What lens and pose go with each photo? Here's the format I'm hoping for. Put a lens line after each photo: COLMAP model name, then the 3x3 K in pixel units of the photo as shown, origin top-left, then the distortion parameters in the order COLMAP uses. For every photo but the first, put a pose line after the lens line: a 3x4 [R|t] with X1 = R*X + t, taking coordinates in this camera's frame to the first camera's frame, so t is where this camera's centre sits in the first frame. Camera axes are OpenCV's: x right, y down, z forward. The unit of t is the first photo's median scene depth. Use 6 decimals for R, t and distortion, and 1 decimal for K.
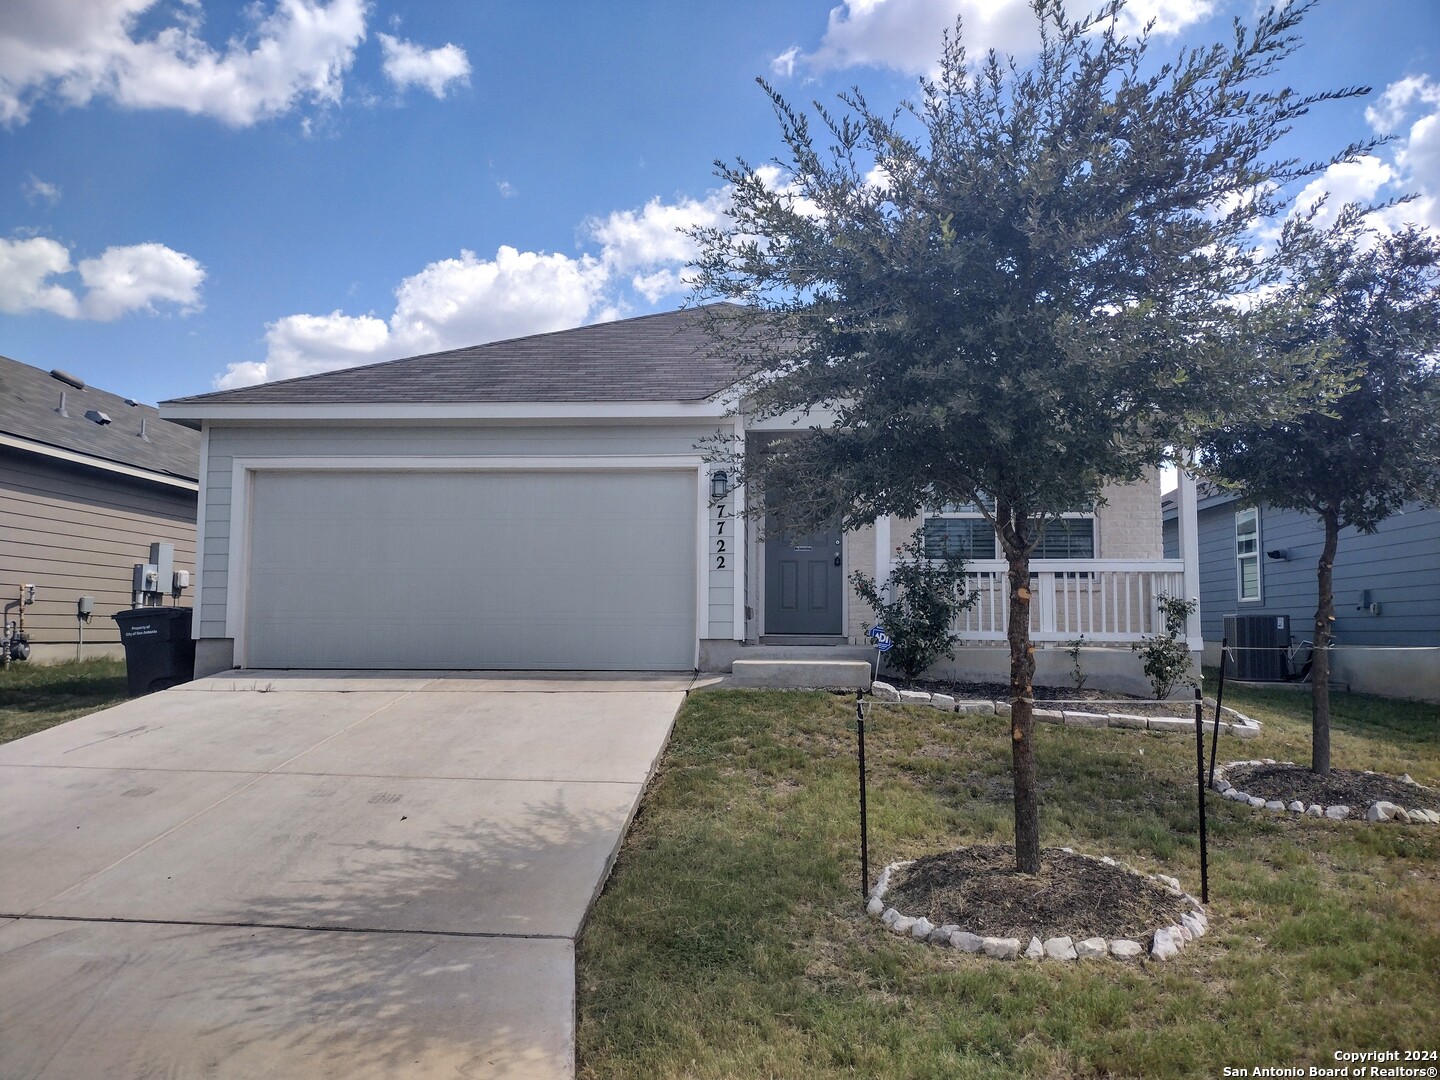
lens RADIAL K [[1078.2, 0, 728.5], [0, 1078.2, 534.6], [0, 0, 1]] dist [0.088836, -0.124523]
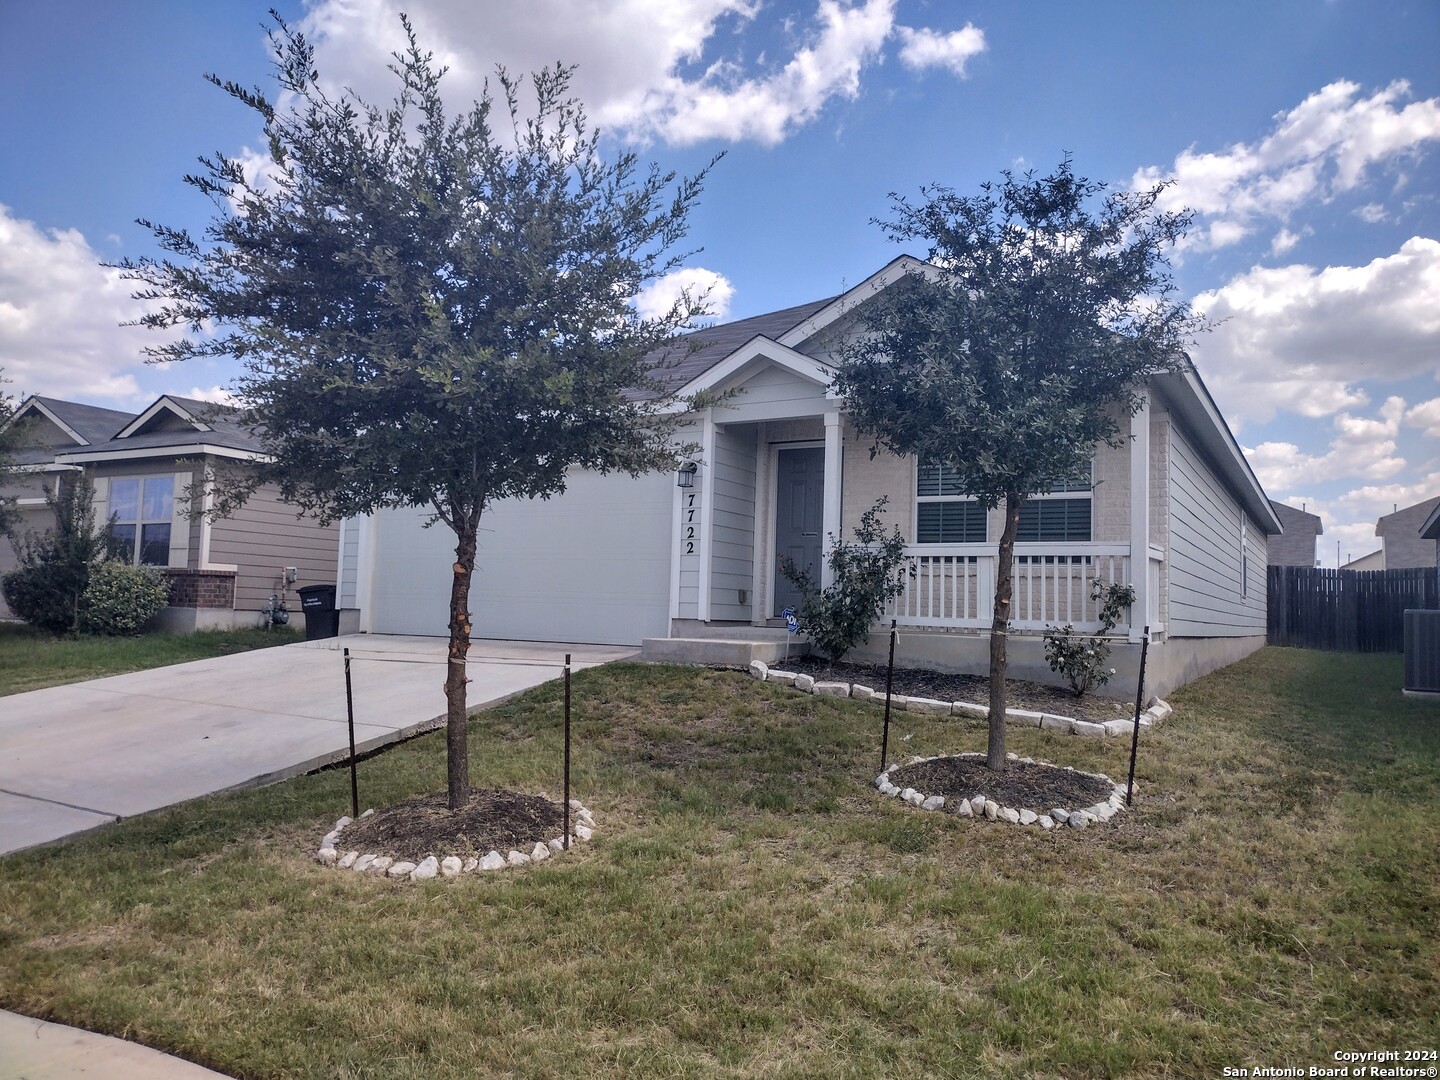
lens RADIAL K [[1078.2, 0, 728.5], [0, 1078.2, 534.6], [0, 0, 1]] dist [0.088836, -0.124523]
pose [[0.907800, -0.009539, -0.419296, 0.461309], [0.014303, 0.999864, 0.008219, 0.004069], [0.419160, -0.013458, 0.907813, 0.036574]]
